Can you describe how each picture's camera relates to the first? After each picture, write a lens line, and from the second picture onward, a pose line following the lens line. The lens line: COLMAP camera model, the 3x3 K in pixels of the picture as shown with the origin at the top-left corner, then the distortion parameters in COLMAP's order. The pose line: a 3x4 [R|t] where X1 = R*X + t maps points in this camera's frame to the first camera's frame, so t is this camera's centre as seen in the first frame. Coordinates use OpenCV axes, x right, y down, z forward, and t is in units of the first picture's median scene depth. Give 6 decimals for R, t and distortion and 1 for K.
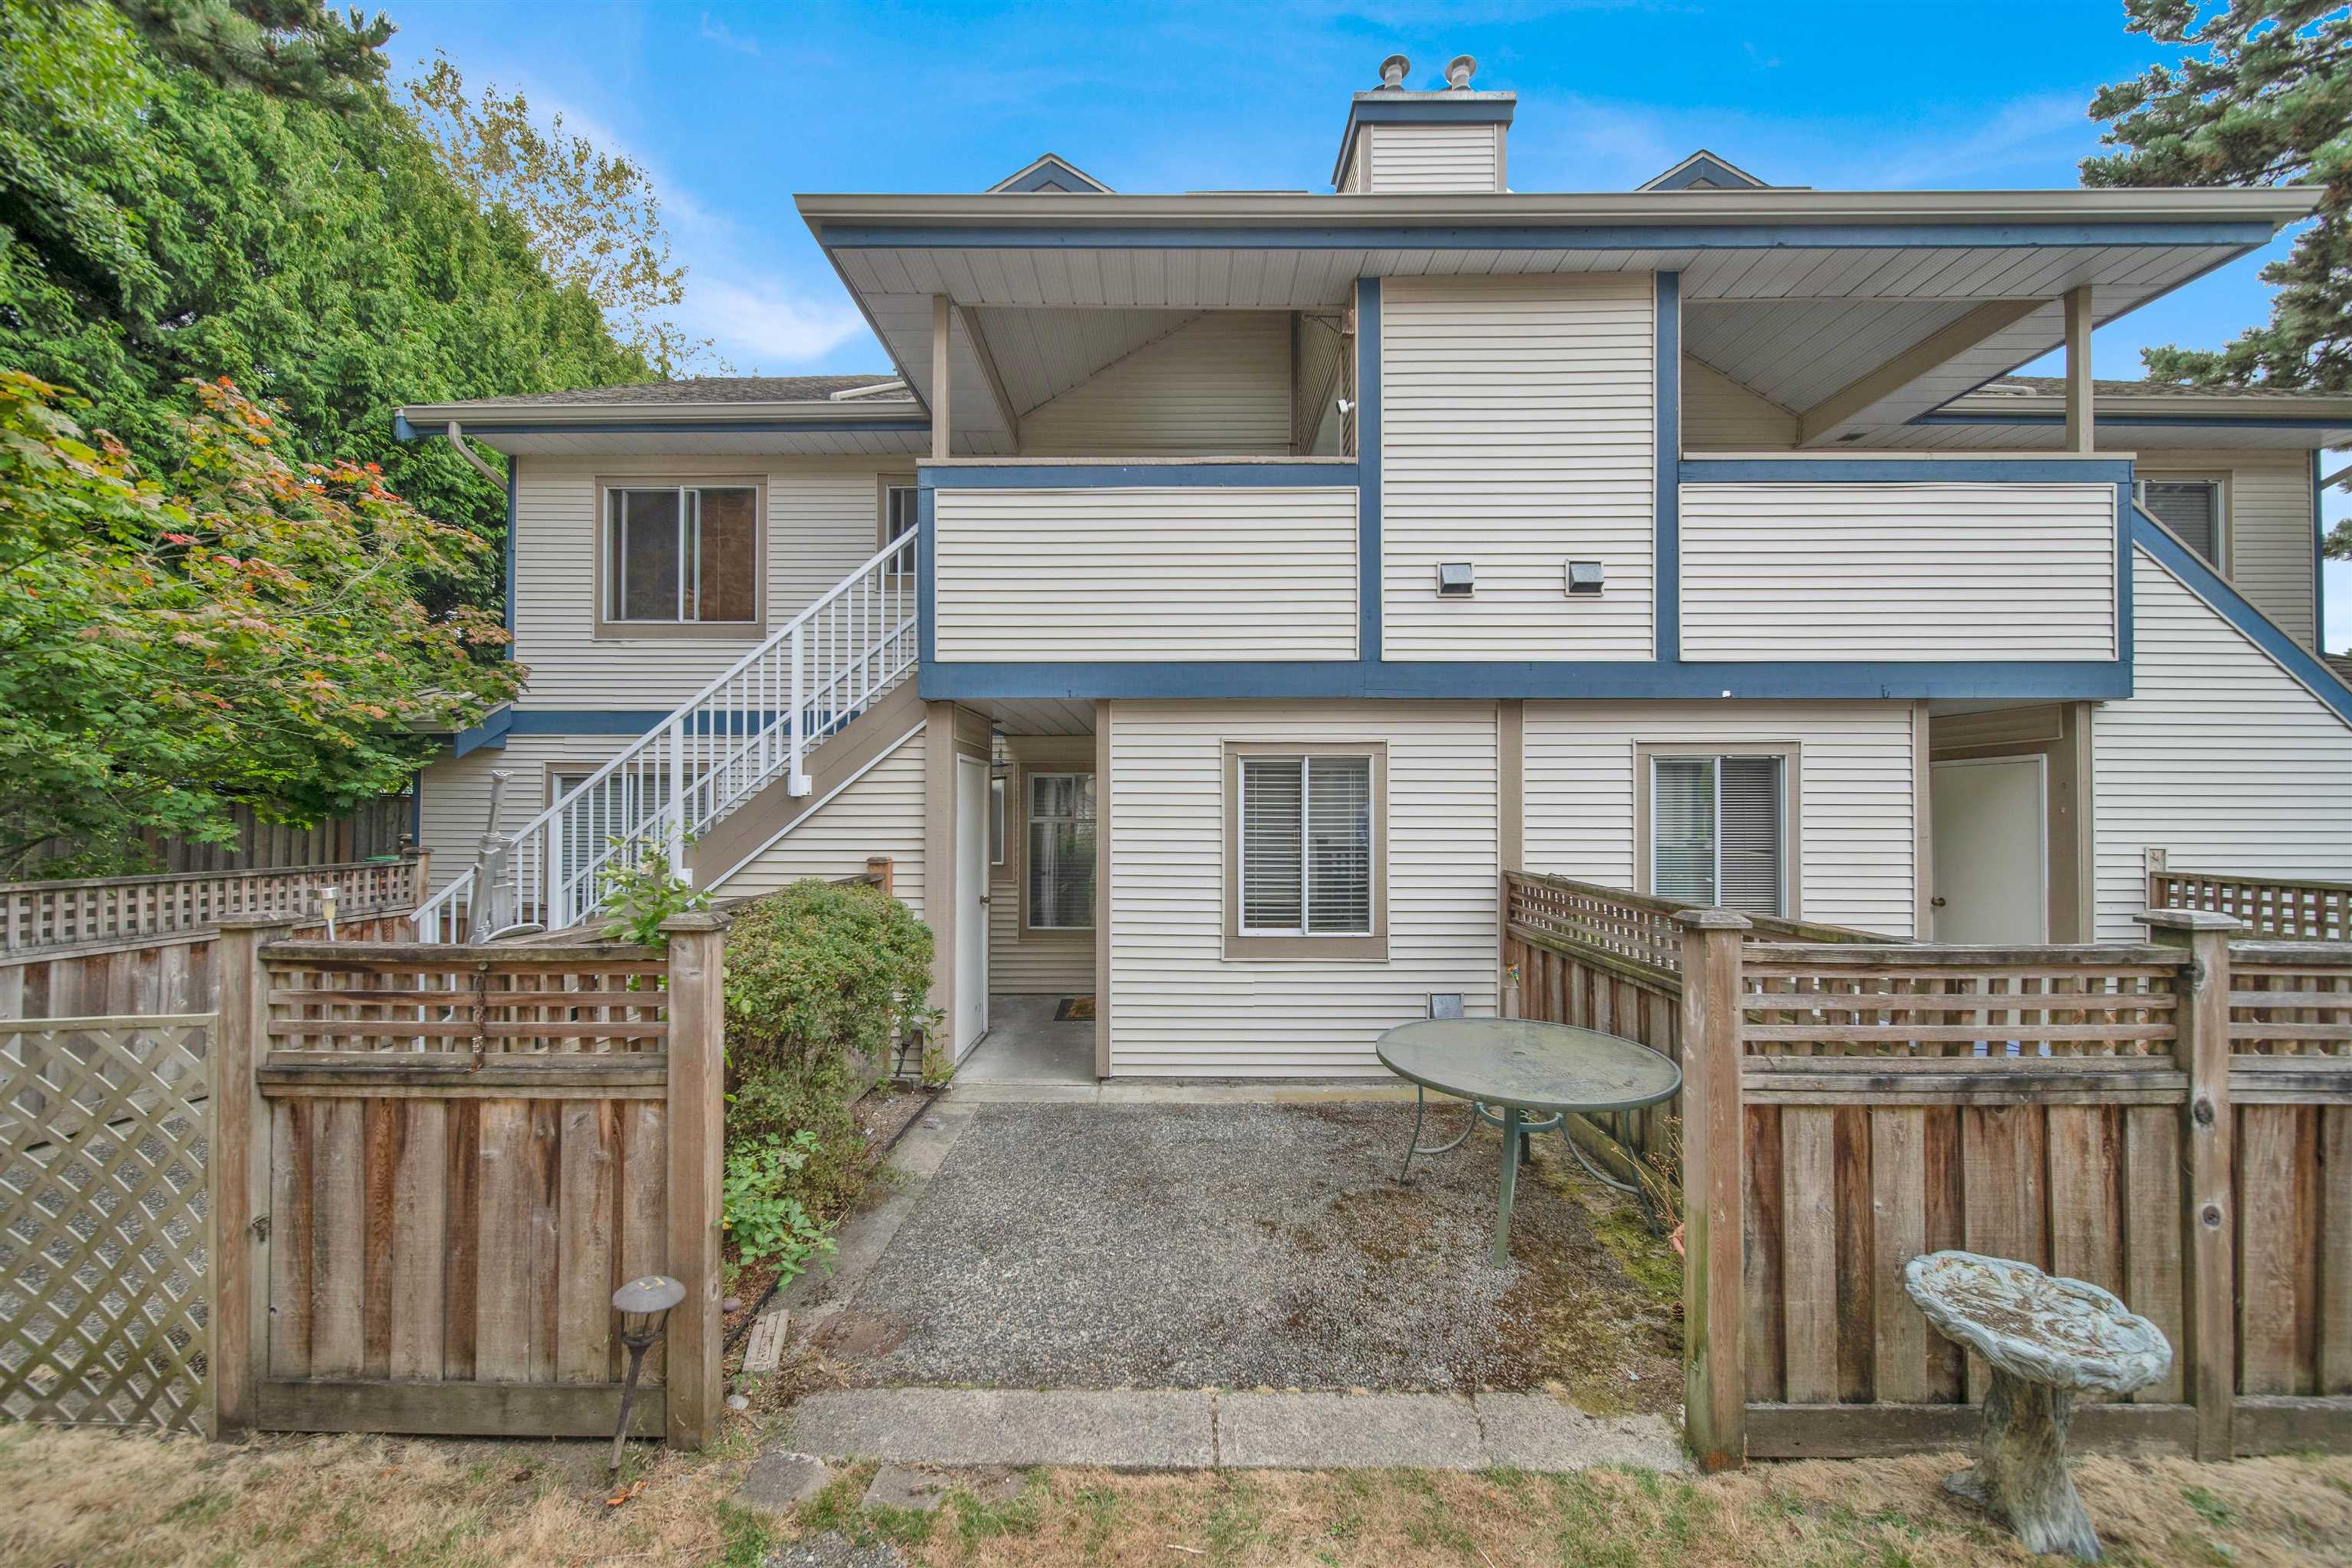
lens RADIAL K [[831.7, 0, 1169.7], [0, 831.7, 801.6], [0, 0, 1]] dist [-0.008026, -0.000010]
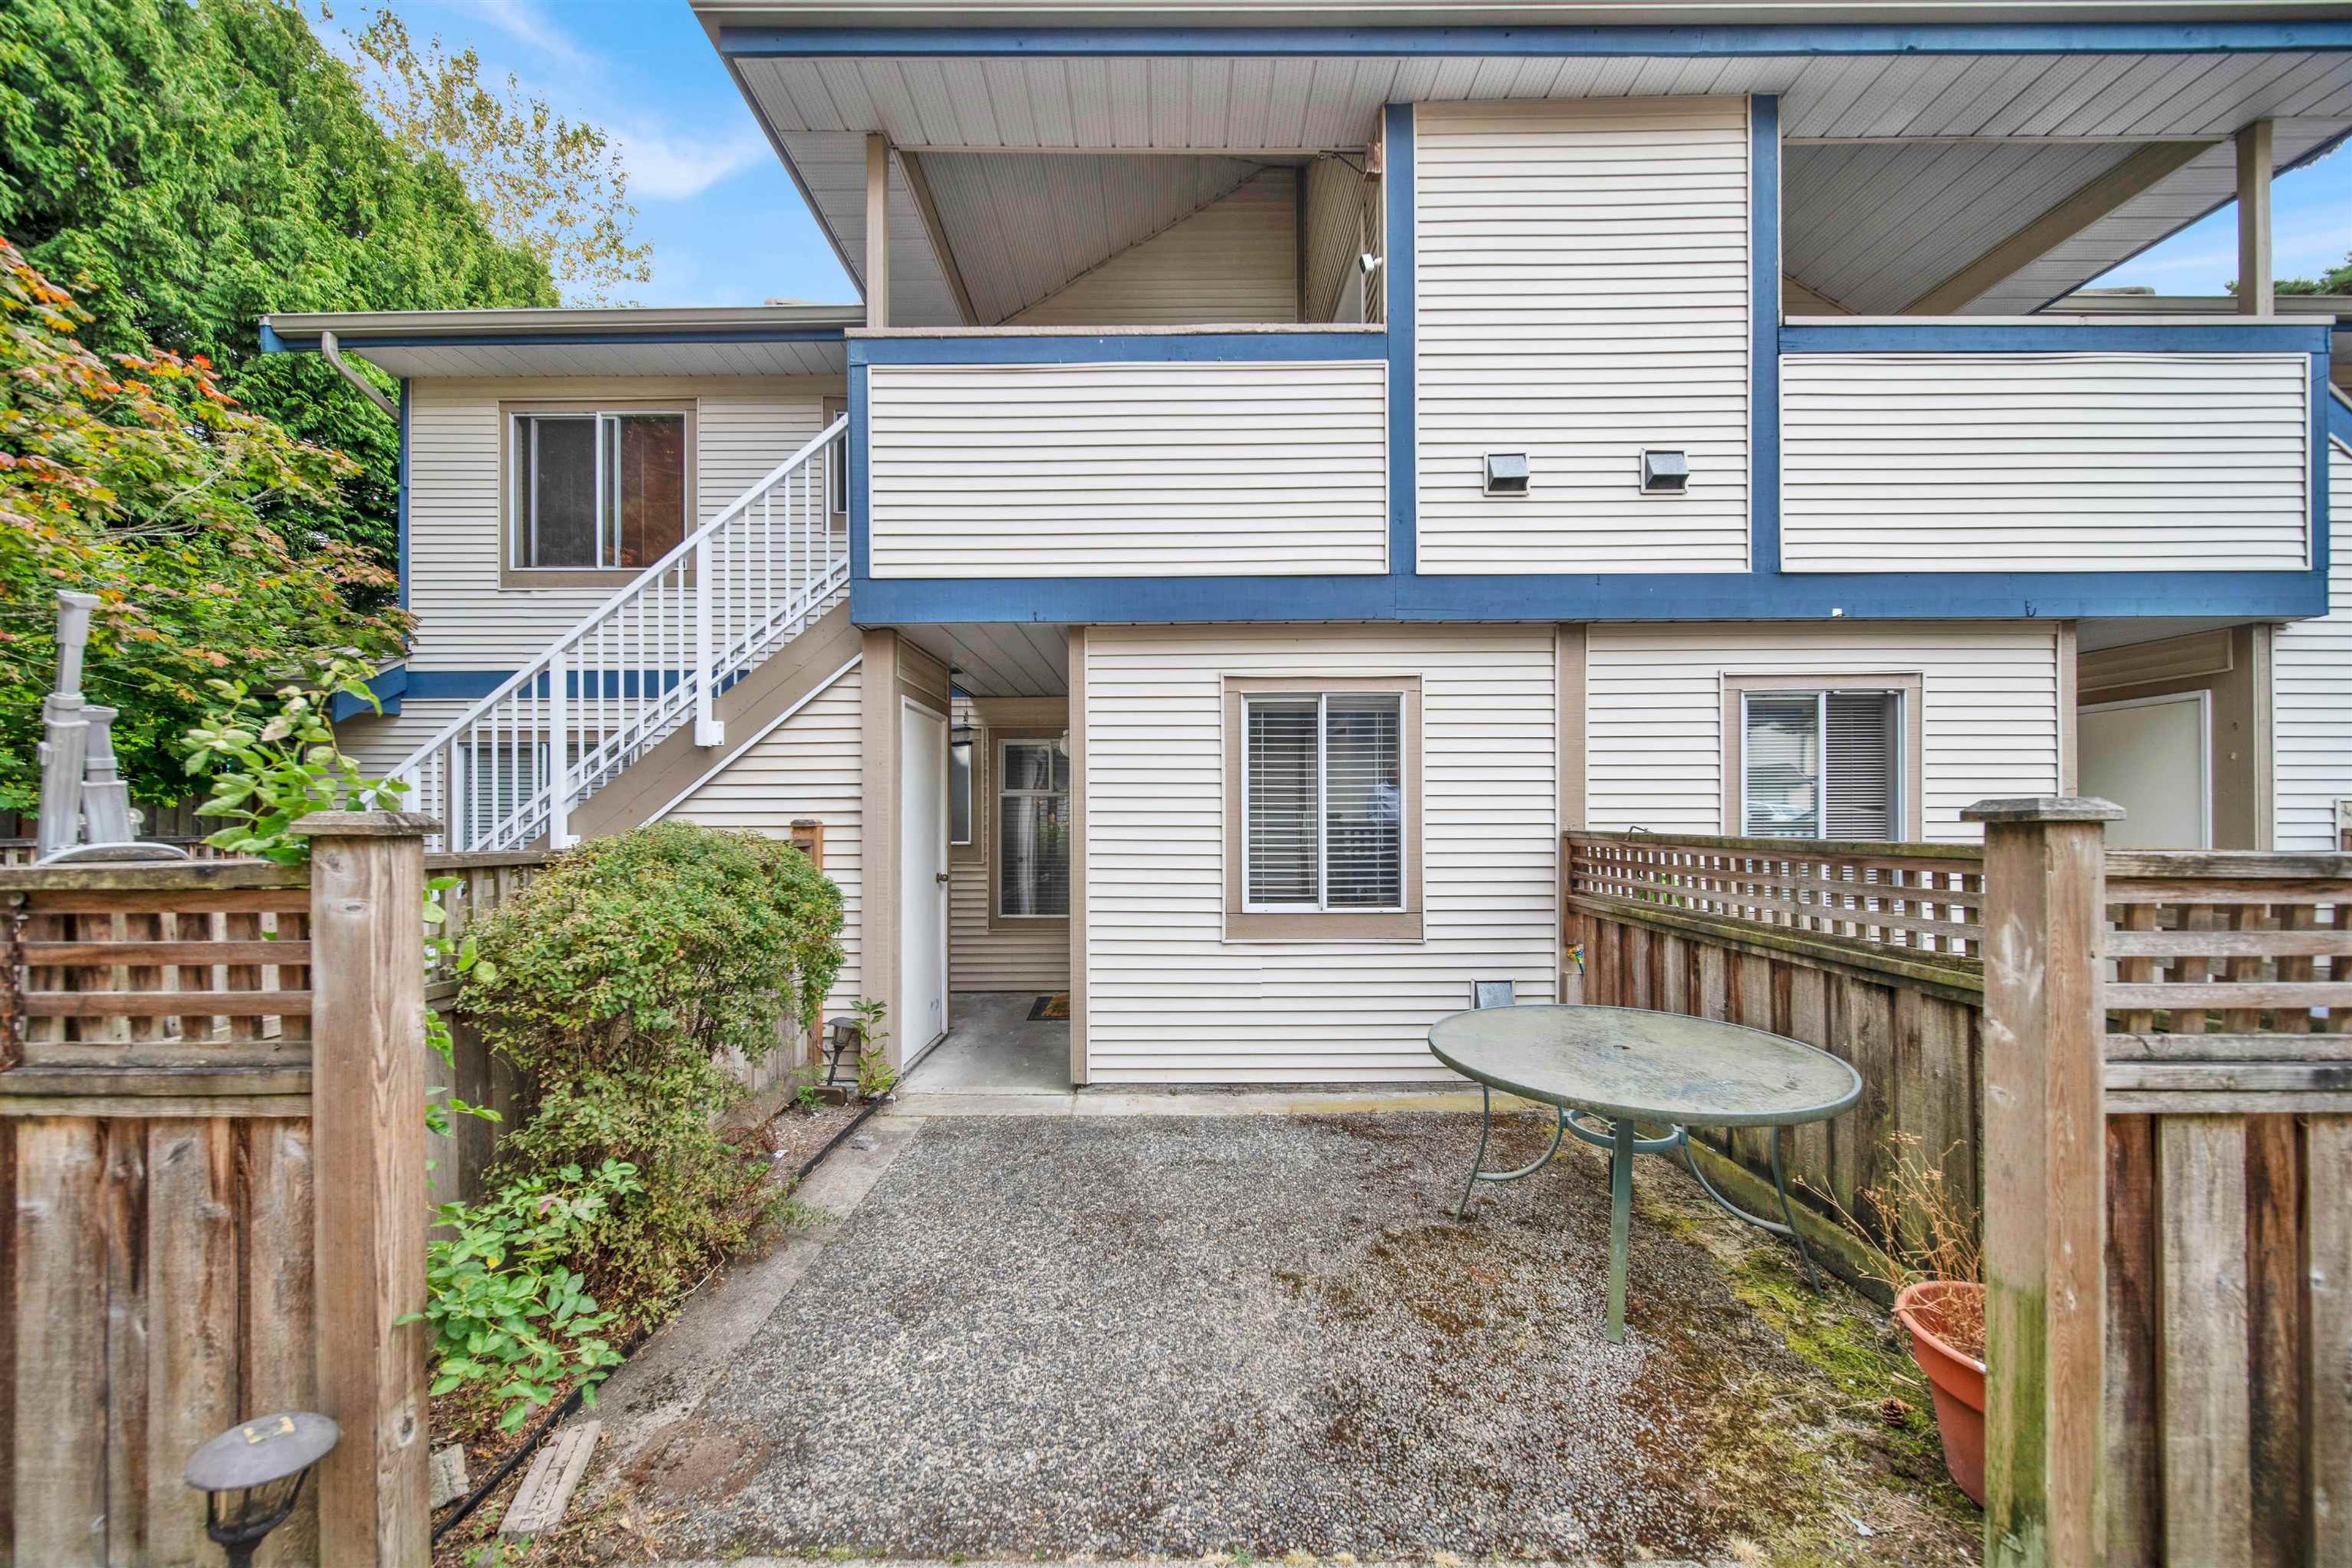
lens RADIAL K [[814.6, 0, 1168.0], [0, 814.6, 824.5], [0, 0, 1]] dist [-0.007602, -0.000185]
pose [[0.999978, -0.004856, 0.004589, 0.005786], [0.004821, 0.999960, 0.007490, 0.070419], [-0.004625, -0.007468, 0.999961, 0.200461]]
